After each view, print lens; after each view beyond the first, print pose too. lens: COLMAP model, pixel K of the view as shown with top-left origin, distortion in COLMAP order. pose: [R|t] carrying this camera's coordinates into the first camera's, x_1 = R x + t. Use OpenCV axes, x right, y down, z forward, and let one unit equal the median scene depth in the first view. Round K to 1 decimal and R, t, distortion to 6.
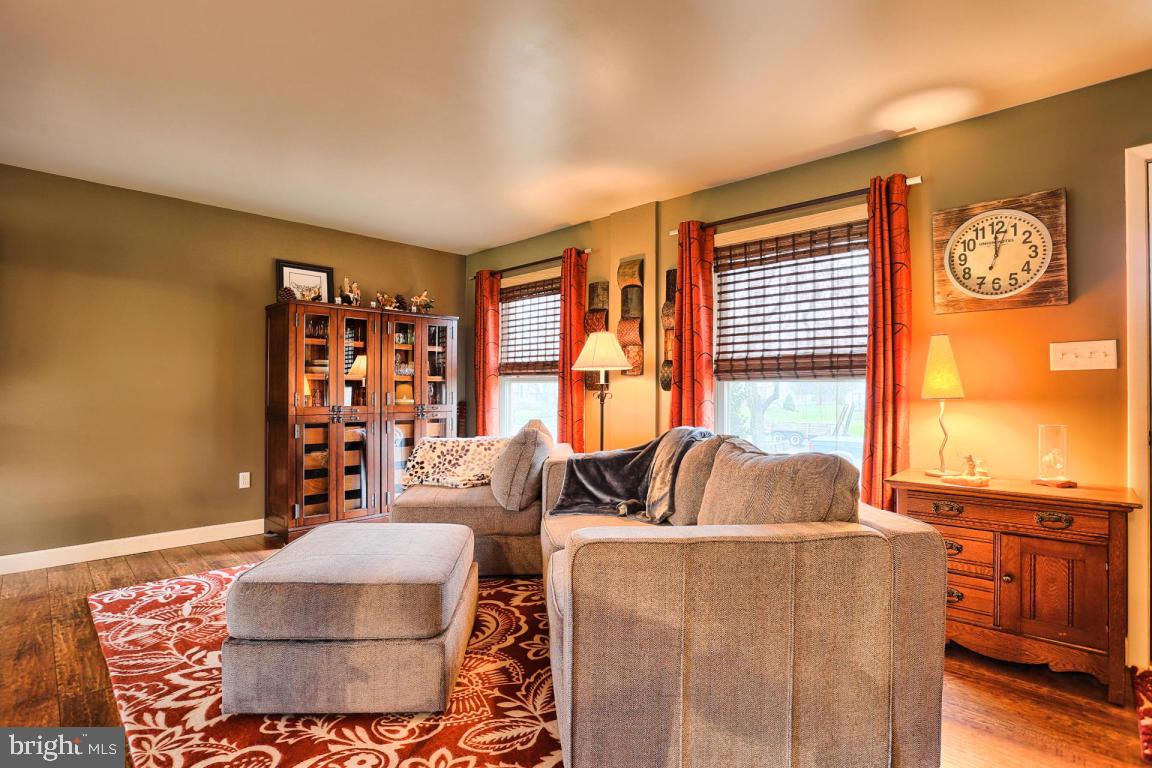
lens RADIAL K [[561.2, 0, 576.0], [0, 561.2, 384.0], [0, 0, 1]] dist [-0.076860, 0.032797]
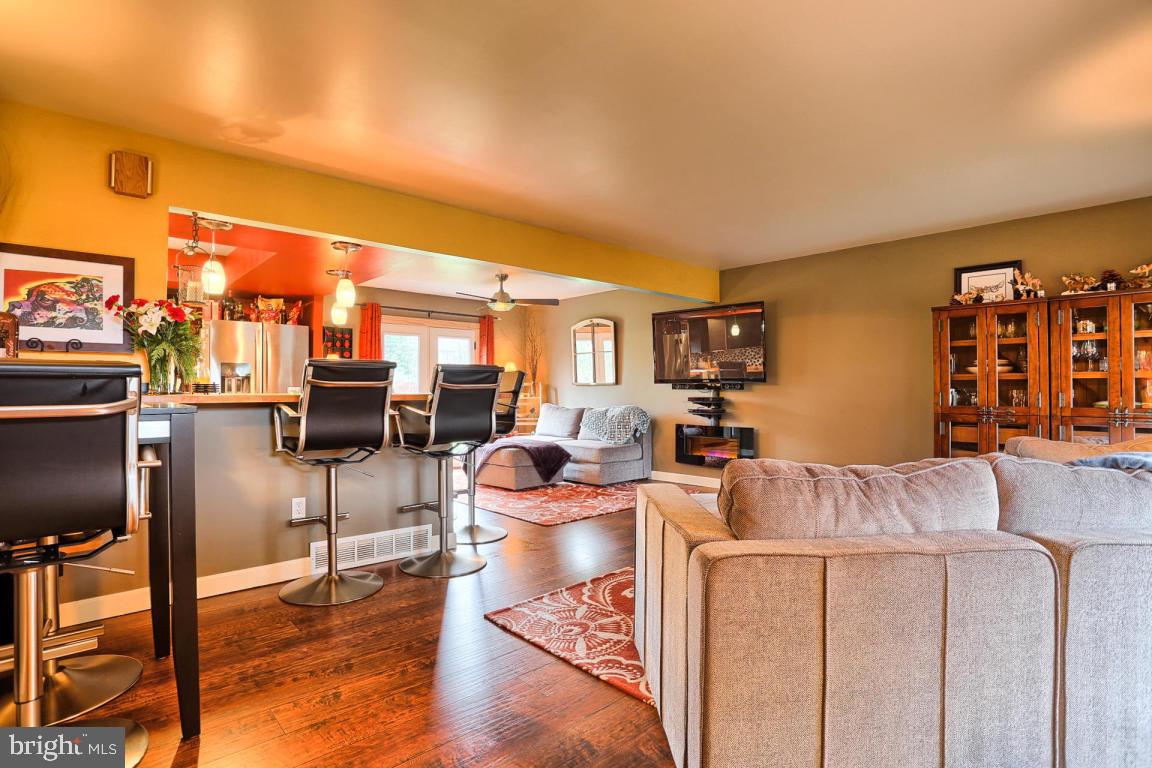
lens RADIAL K [[556.7, 0, 556.2], [0, 556.7, 385.5], [0, 0, 1]] dist [-0.090148, 0.026100]
pose [[-0.078155, -0.014451, -0.996837, 0.734629], [0.008285, 0.999851, -0.015144, 0.014355], [0.996907, -0.009443, -0.078023, 0.408206]]
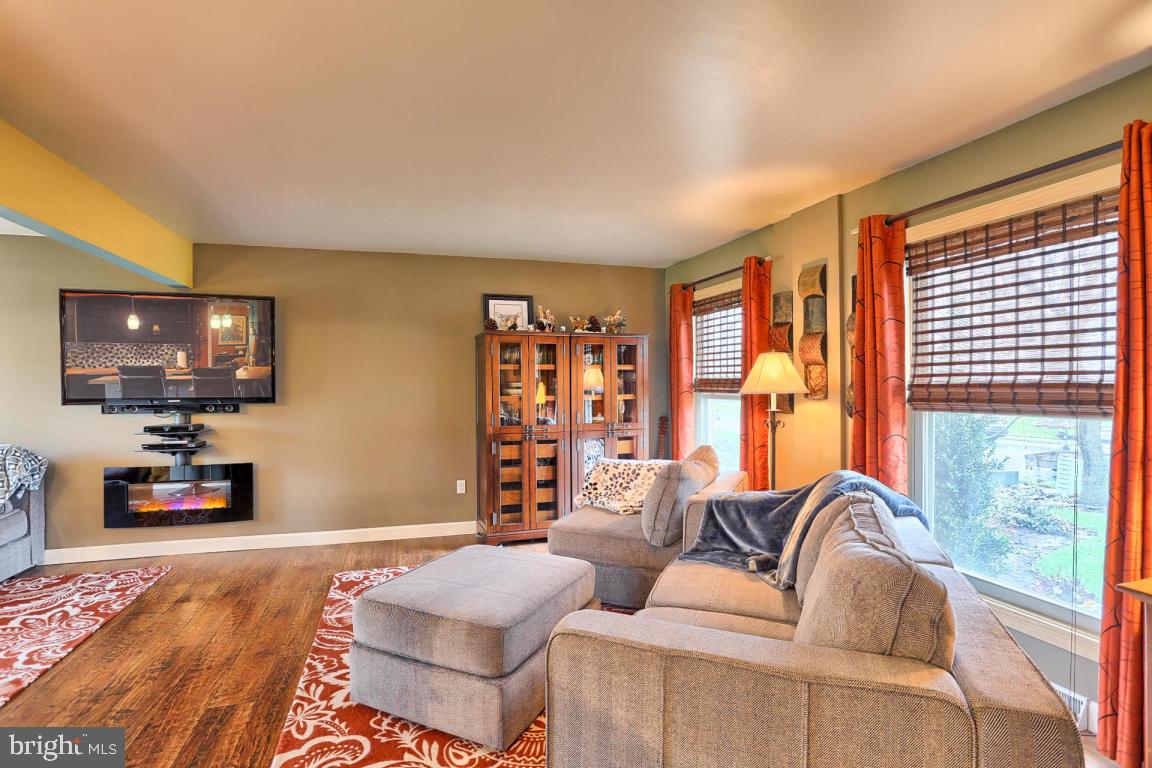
lens RADIAL K [[561.2, 0, 576.0], [0, 561.2, 384.0], [0, 0, 1]] dist [-0.076860, 0.032797]
pose [[0.882745, -0.007756, -0.469788, 0.221819], [0.013566, 0.999868, 0.008984, -0.065397], [0.469656, -0.014304, 0.882734, 0.088836]]
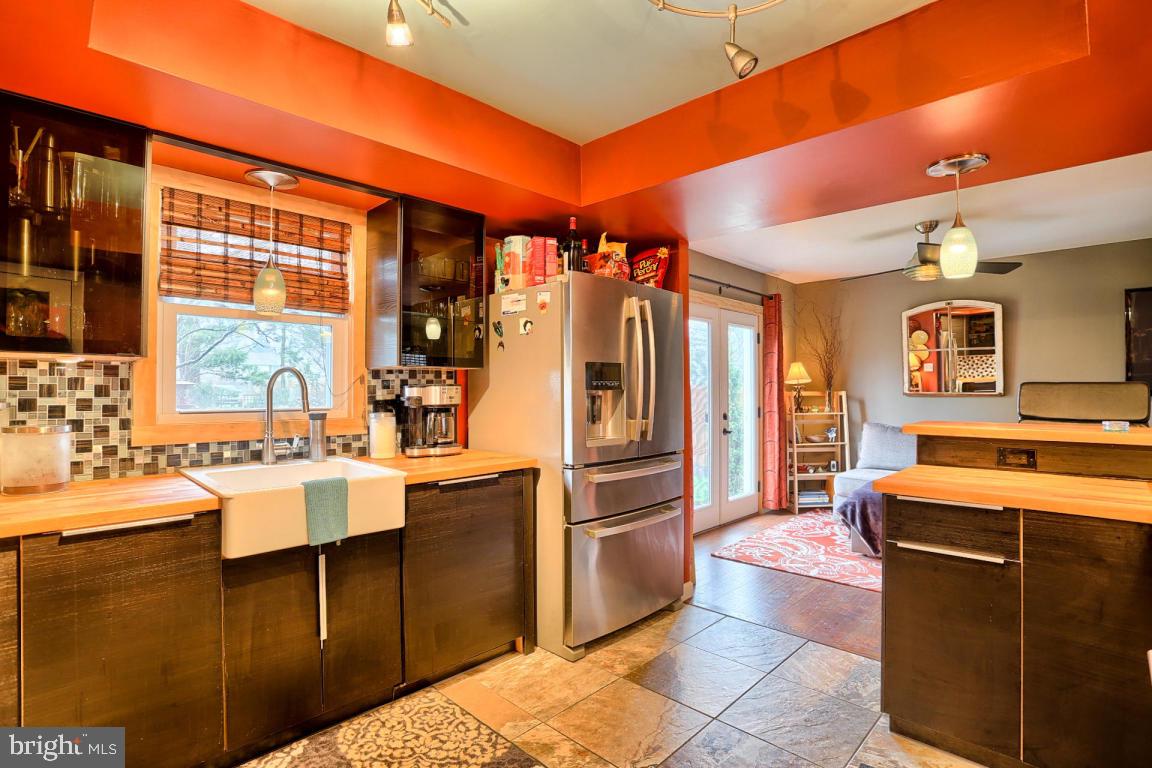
lens RADIAL K [[561.2, 0, 576.0], [0, 561.2, 384.0], [0, 0, 1]] dist [-0.076860, 0.032797]
pose [[0.007922, -0.016304, -0.999836, -0.050839], [0.011619, 0.999801, -0.016211, -0.047029], [0.999901, -0.011488, 0.008110, -0.758769]]
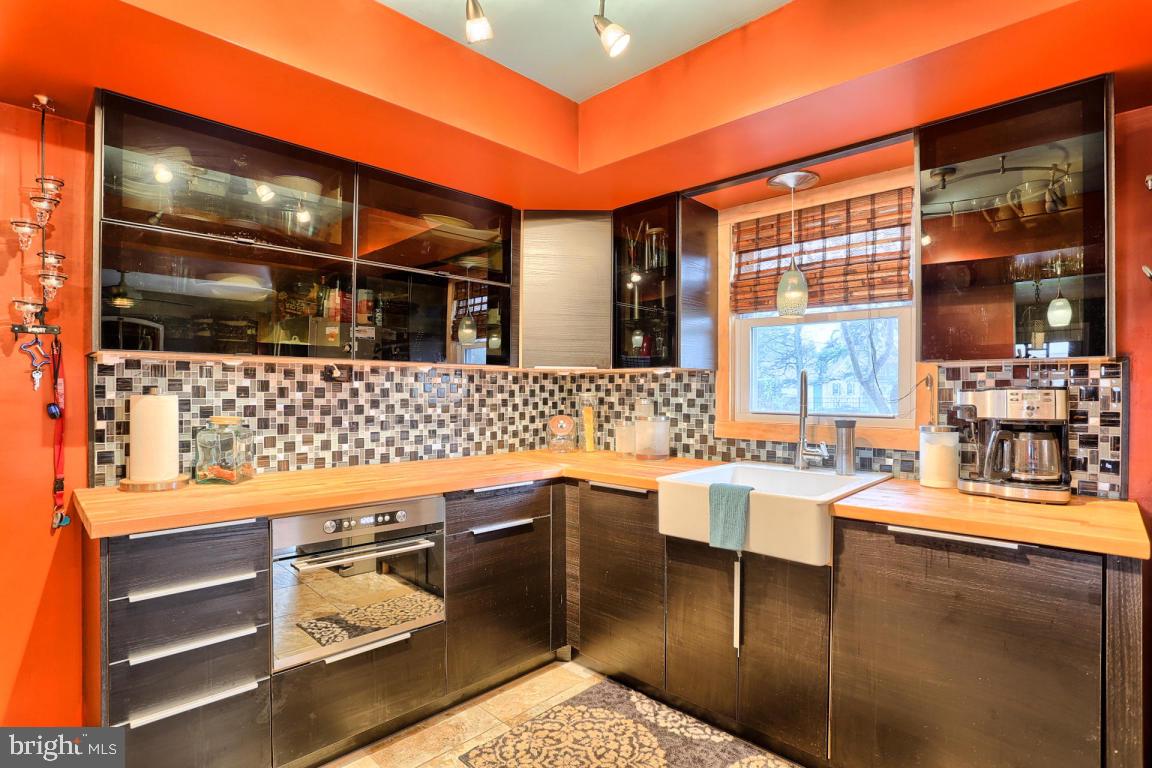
lens RADIAL K [[570.5, 0, 570.8], [0, 570.5, 390.6], [0, 0, 1]] dist [-0.075285, 0.030635]
pose [[-0.999930, -0.011828, -0.000621, -0.475084], [-0.011823, 0.999896, -0.008301, -0.049938], [0.000719, -0.008293, -0.999965, -0.427384]]
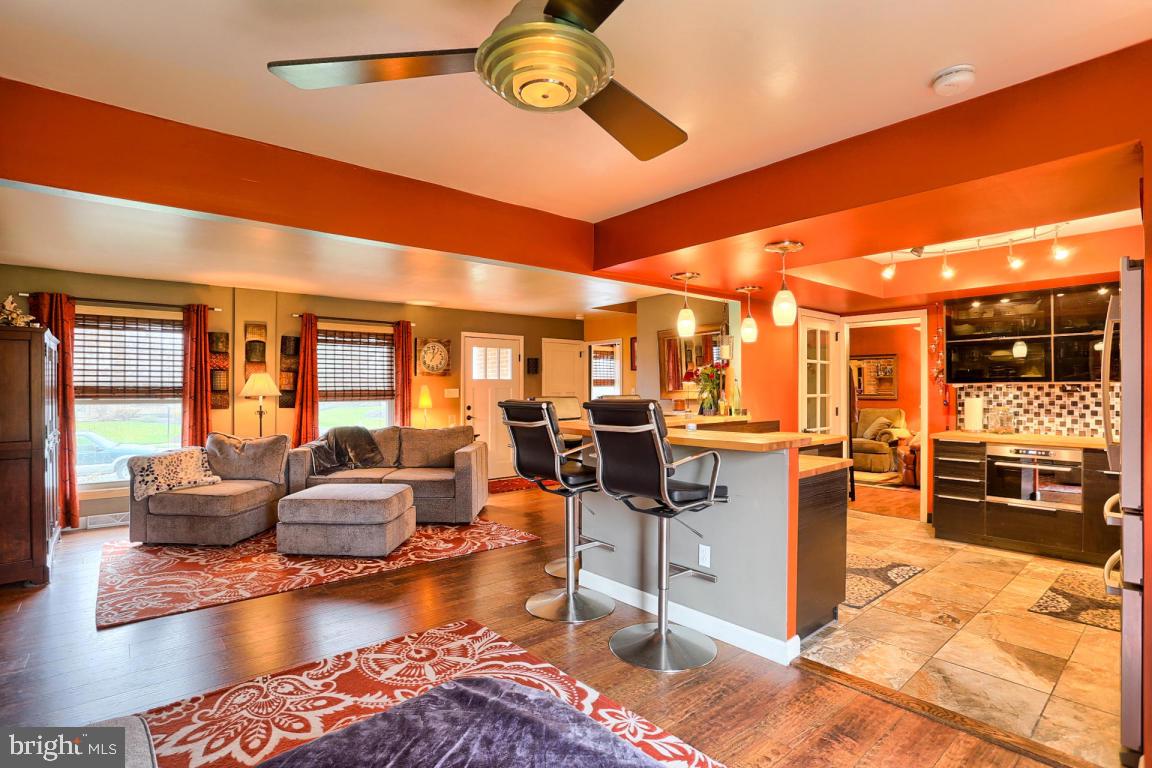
lens RADIAL K [[569.6, 0, 570.3], [0, 569.6, 387.5], [0, 0, 1]] dist [-0.068899, 0.029738]
pose [[0.089274, -0.002350, 0.996004, -1.718712], [-0.006728, 0.999973, 0.002963, -0.072336], [-0.995984, -0.006965, 0.089255, -0.001526]]
